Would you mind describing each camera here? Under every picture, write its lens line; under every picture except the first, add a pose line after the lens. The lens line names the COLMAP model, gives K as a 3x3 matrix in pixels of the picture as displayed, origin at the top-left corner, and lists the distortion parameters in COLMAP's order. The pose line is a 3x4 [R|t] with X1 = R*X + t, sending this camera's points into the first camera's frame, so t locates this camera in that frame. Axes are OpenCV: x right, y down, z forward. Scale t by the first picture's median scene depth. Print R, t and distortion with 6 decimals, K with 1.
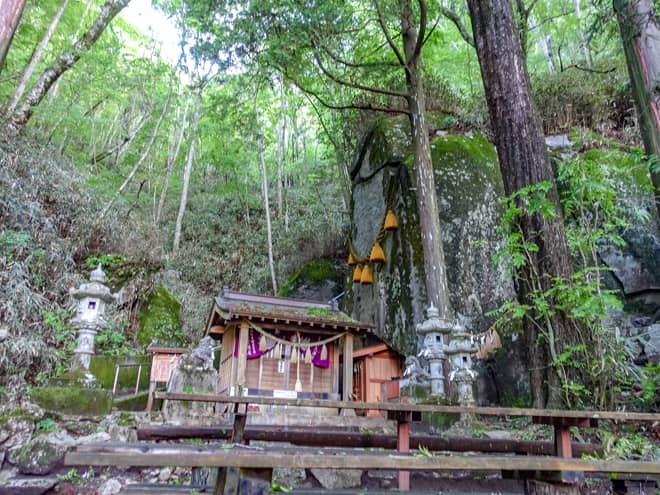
lens RADIAL K [[516.1, 0, 330.0], [0, 516.1, 247.5], [0, 0, 1]] dist [0.009114, 0.005694]
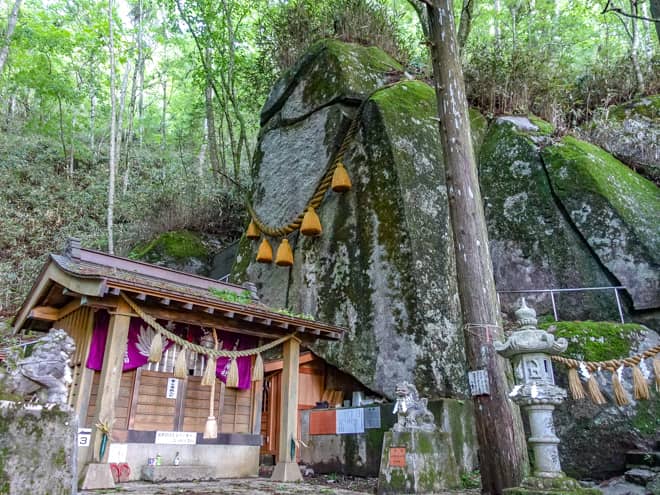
lens RADIAL K [[516.1, 0, 330.0], [0, 516.1, 247.5], [0, 0, 1]] dist [0.009114, 0.005694]
pose [[0.931775, 0.123715, 0.341306, -0.129245], [-0.125362, 0.991960, -0.017320, 0.058763], [-0.340705, -0.026648, 0.939793, 0.366607]]
